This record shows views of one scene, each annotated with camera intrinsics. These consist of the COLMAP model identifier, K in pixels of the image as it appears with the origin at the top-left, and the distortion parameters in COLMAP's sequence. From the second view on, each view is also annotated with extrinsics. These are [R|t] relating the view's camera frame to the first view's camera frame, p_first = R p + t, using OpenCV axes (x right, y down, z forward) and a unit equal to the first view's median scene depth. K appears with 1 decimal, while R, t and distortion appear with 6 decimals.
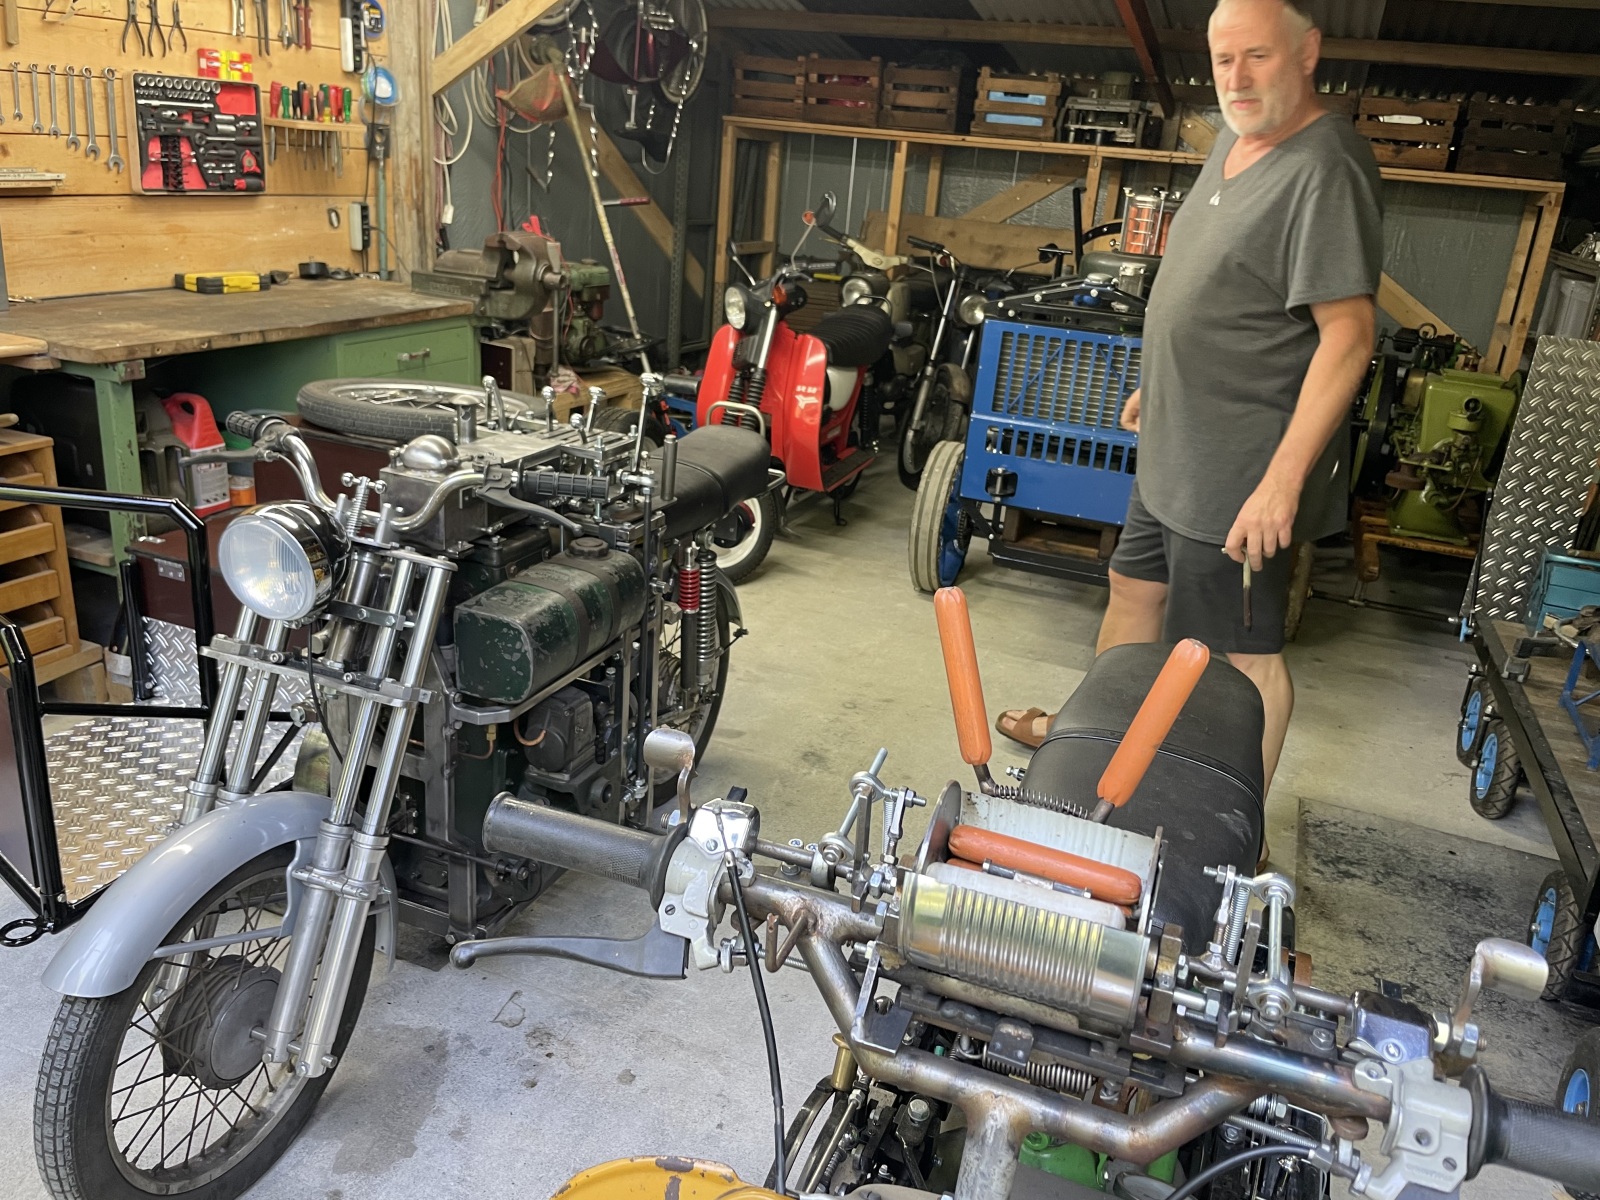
lens RADIAL K [[1253.9, 0, 797.2], [0, 1253.9, 608.3], [0, 0, 1]] dist [0.079935, -0.120248]
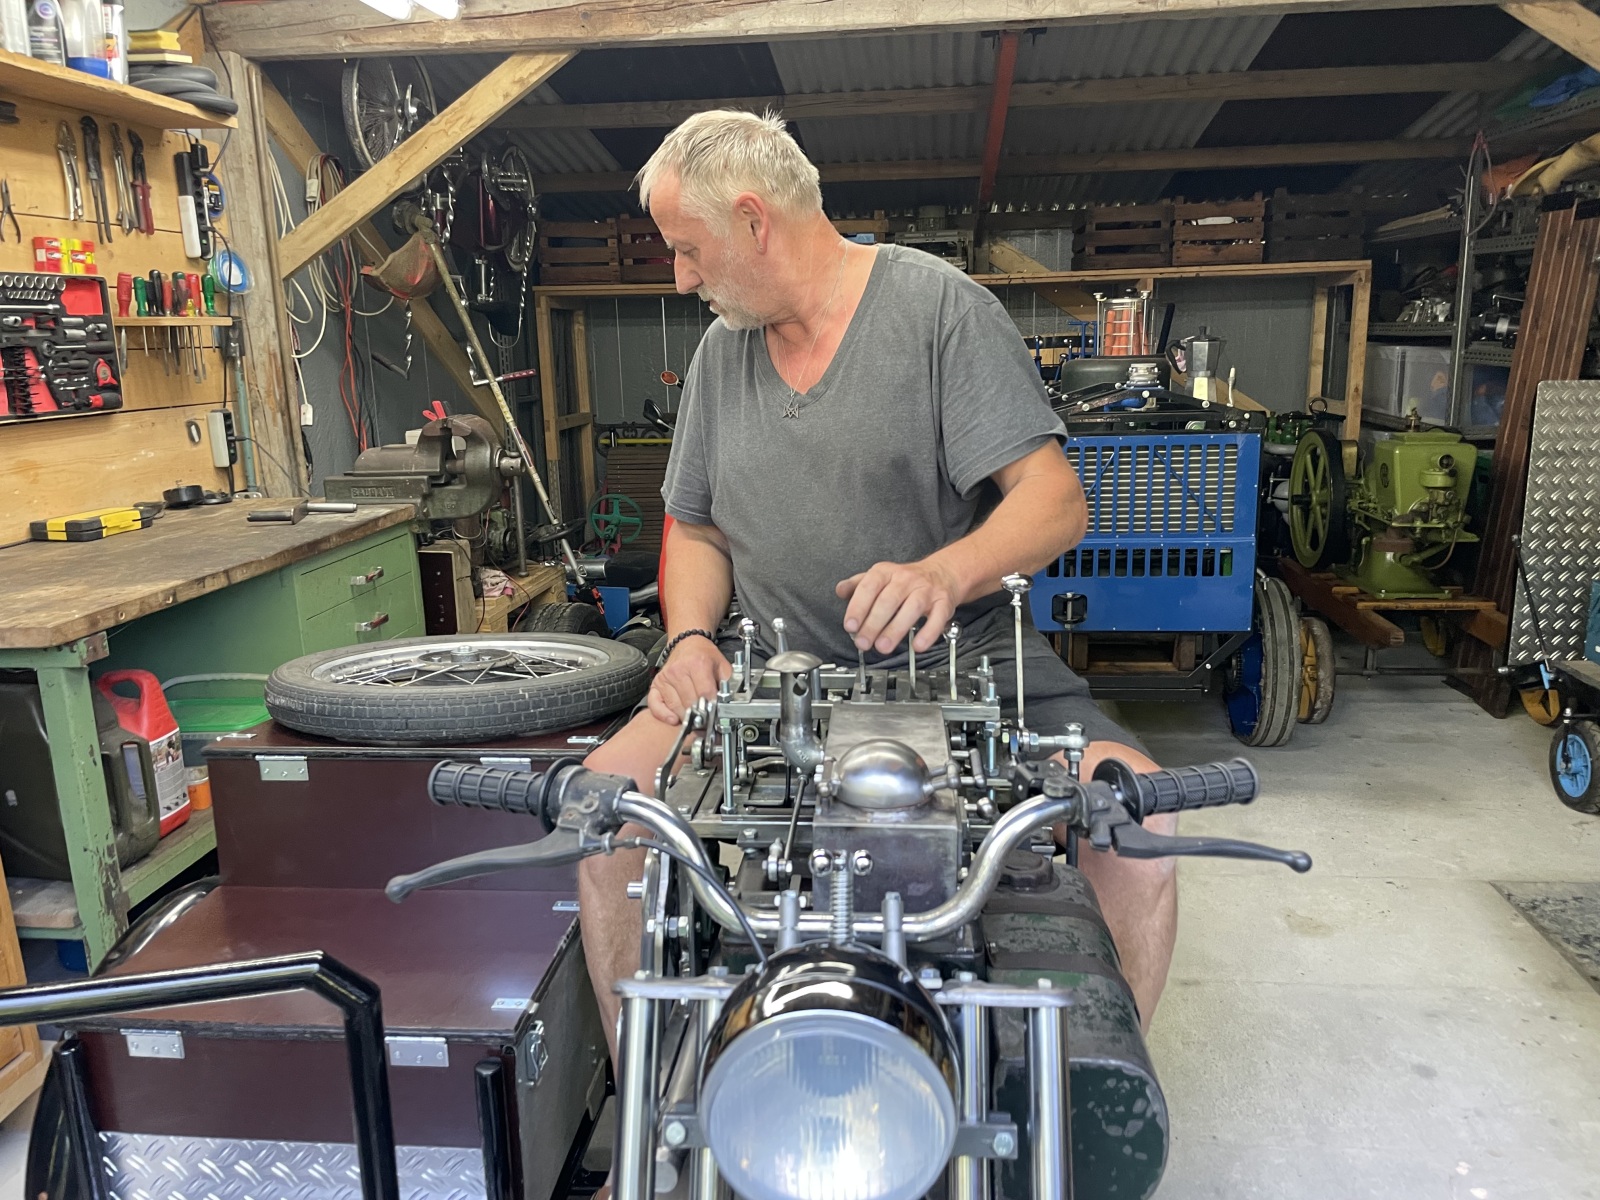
lens RADIAL K [[1253.9, 0, 797.2], [0, 1253.9, 608.3], [0, 0, 1]] dist [0.079935, -0.120248]
pose [[0.950963, -0.164855, 0.261710, -0.250766], [0.196865, 0.975210, -0.101039, -0.044311], [-0.238565, 0.147606, 0.959843, 0.161862]]
